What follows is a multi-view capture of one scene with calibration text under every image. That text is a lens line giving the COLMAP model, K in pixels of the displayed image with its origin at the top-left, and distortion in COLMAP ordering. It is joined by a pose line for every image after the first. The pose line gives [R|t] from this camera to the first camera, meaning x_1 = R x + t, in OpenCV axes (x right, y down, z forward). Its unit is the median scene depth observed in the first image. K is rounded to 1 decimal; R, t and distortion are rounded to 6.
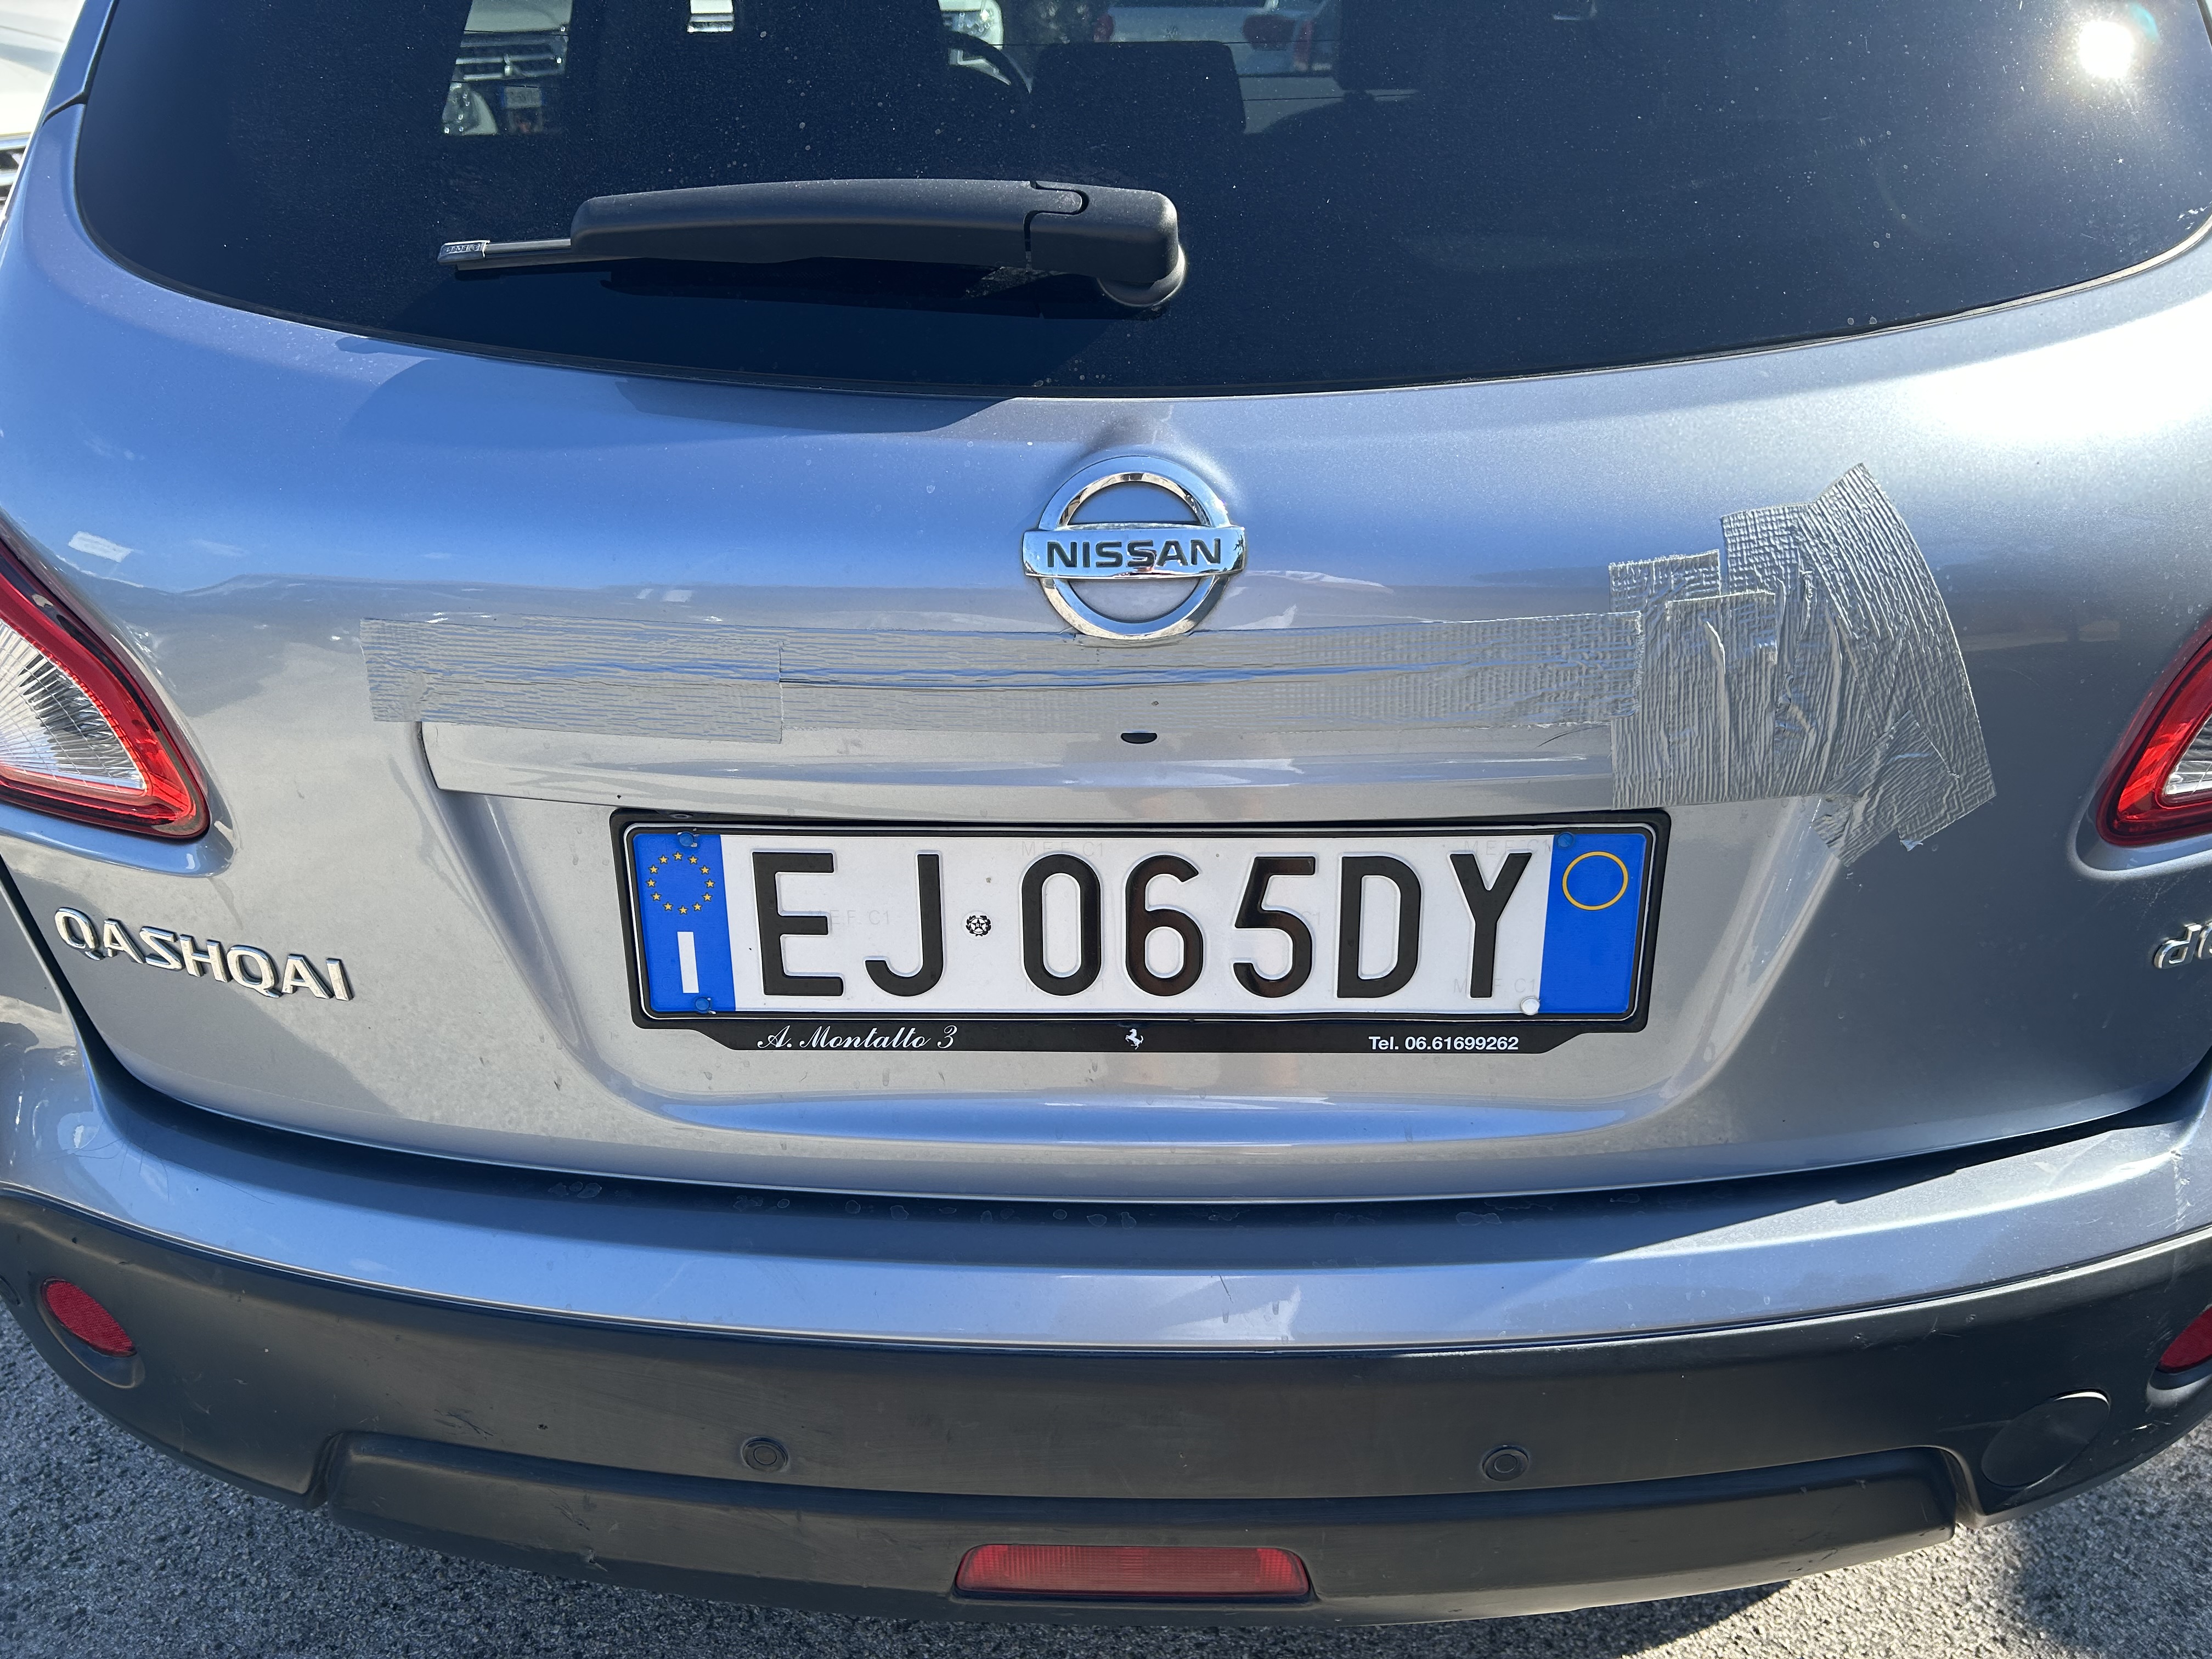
lens RADIAL K [[1678.5, 0, 1110.6], [0, 1678.5, 824.3], [0, 0, 1]] dist [0.062263, -0.073117]
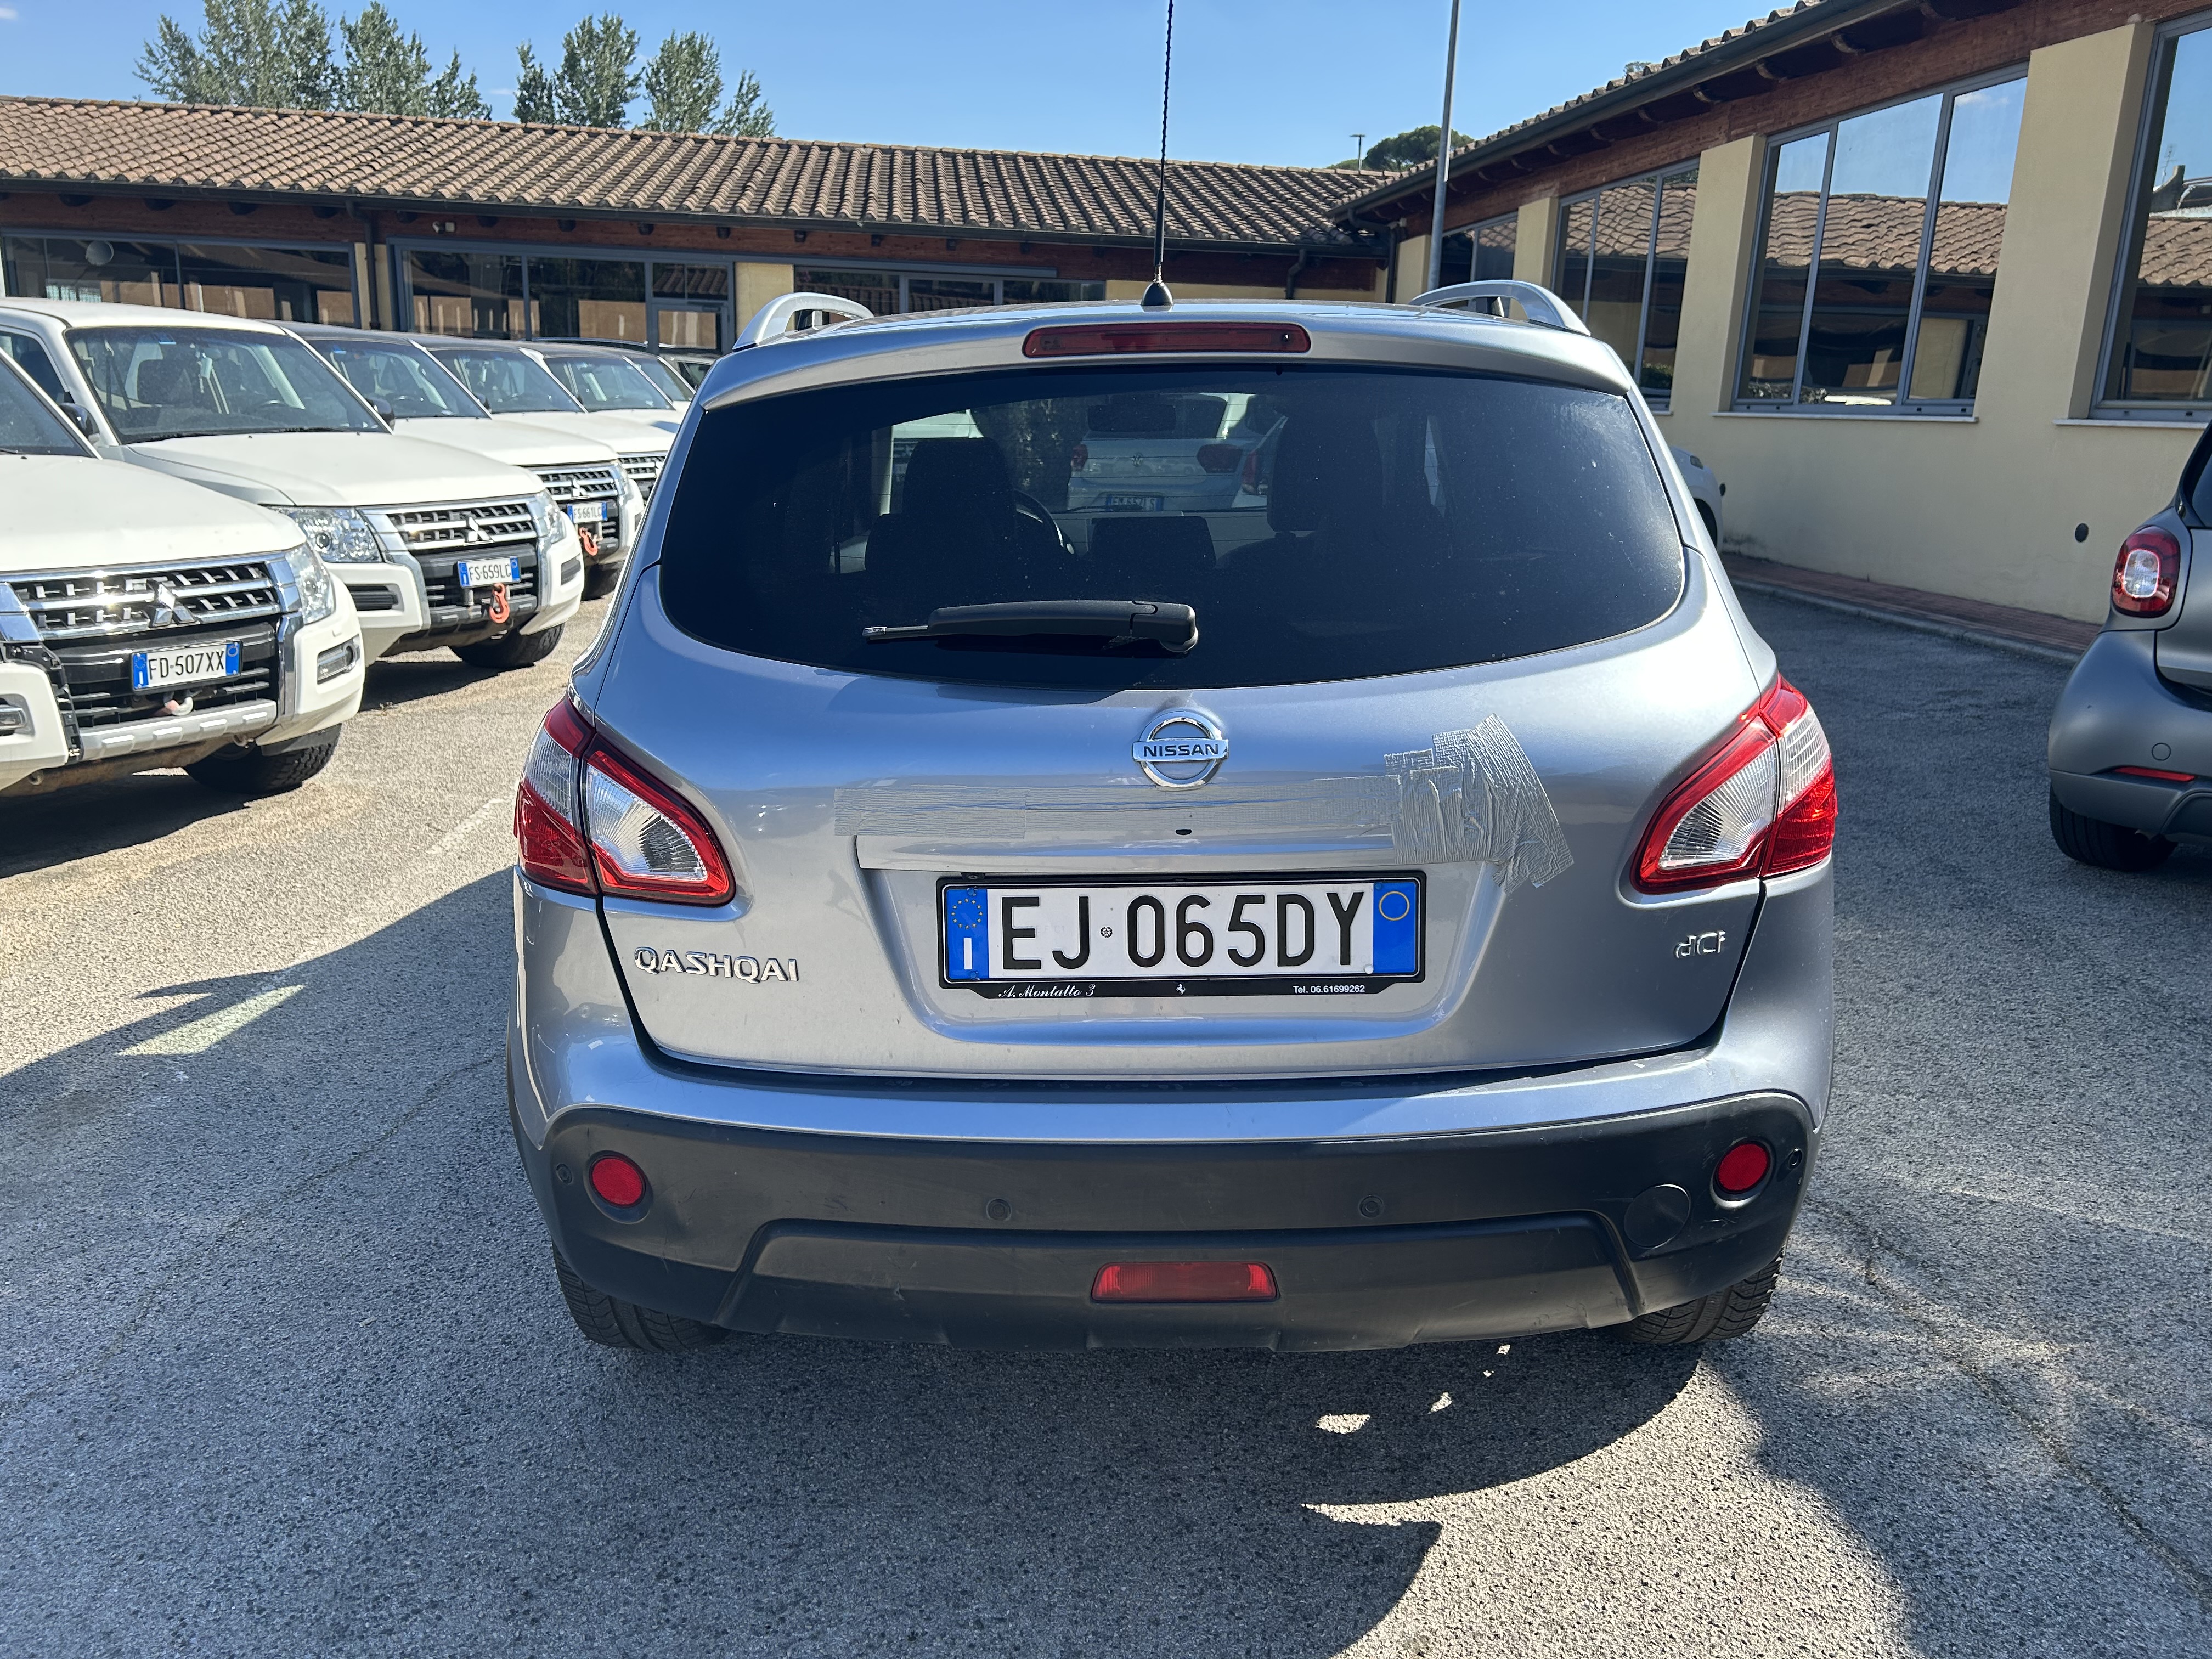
lens RADIAL K [[1678.5, 0, 1118.0], [0, 1678.5, 840.6], [0, 0, 1]] dist [0.062263, -0.073117]
pose [[0.999631, -0.012258, 0.024244, -0.113933], [0.016920, 0.979118, -0.202588, 0.374625], [-0.021254, 0.202923, 0.978964, -1.089970]]
